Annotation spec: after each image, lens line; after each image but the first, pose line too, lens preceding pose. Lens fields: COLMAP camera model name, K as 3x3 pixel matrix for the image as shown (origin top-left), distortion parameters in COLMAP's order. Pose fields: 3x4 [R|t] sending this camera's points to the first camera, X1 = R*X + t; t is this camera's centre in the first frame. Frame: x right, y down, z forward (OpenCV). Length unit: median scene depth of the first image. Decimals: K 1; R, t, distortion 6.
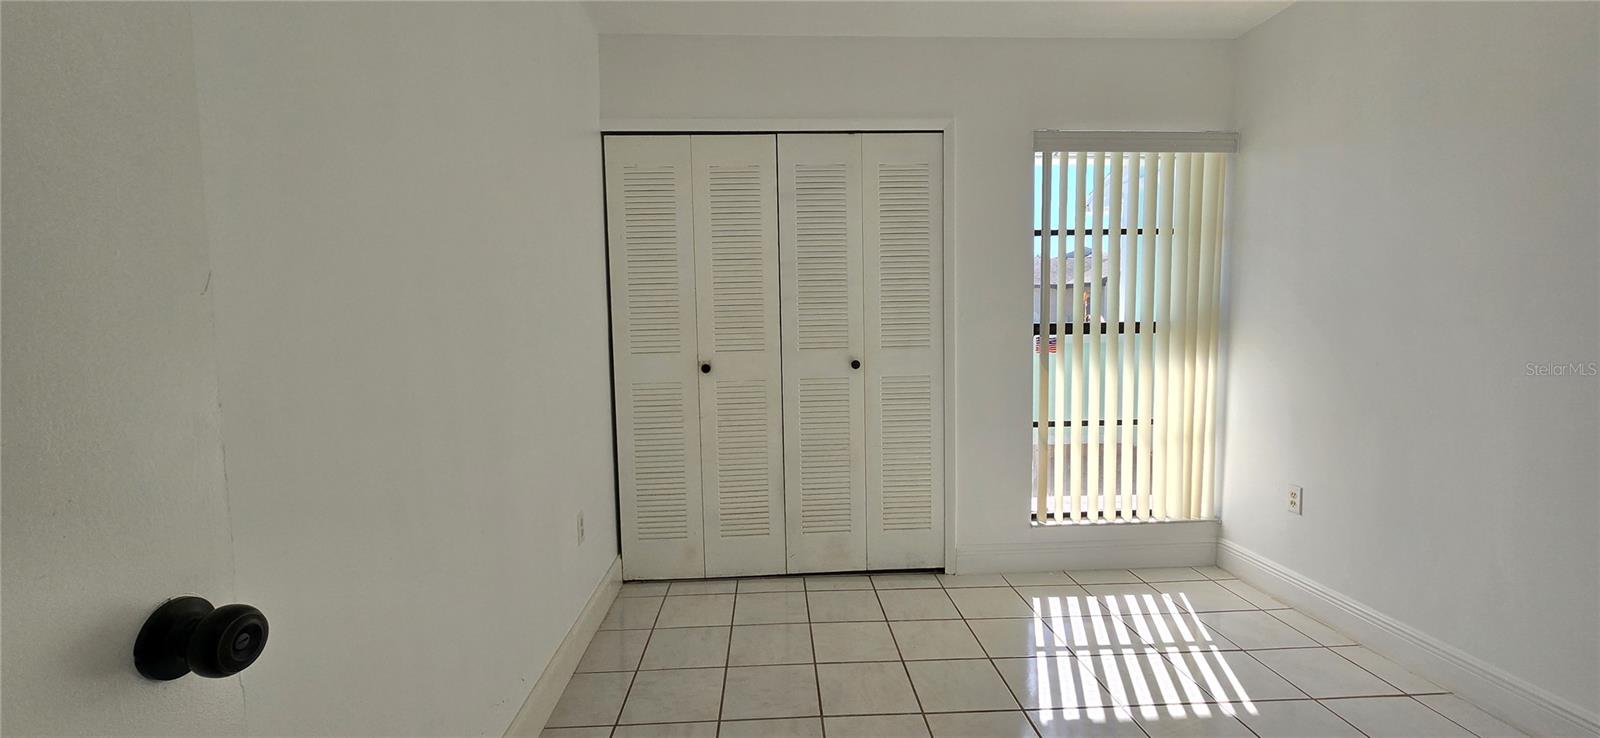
lens RADIAL K [[657.7, 0, 799.8], [0, 657.7, 366.2], [0, 0, 1]] dist [-0.000375, -0.000528]
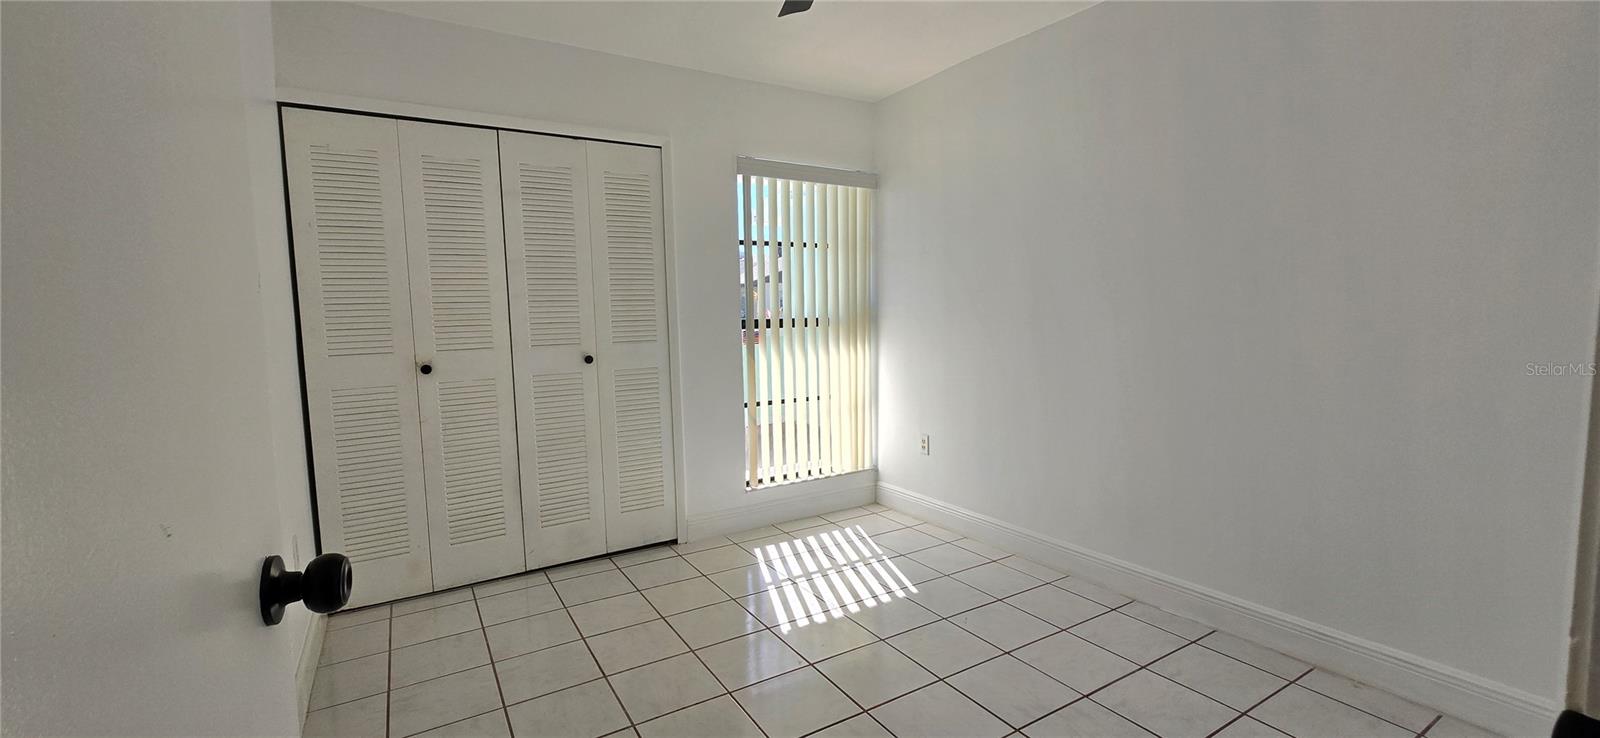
lens RADIAL K [[657.7, 0, 799.8], [0, 657.7, 366.2], [0, 0, 1]] dist [-0.000375, -0.000528]
pose [[0.874420, -0.041482, 0.483394, -0.128848], [0.043269, 0.999036, 0.007463, 0.014964], [-0.483237, 0.014390, 0.875371, -0.083370]]
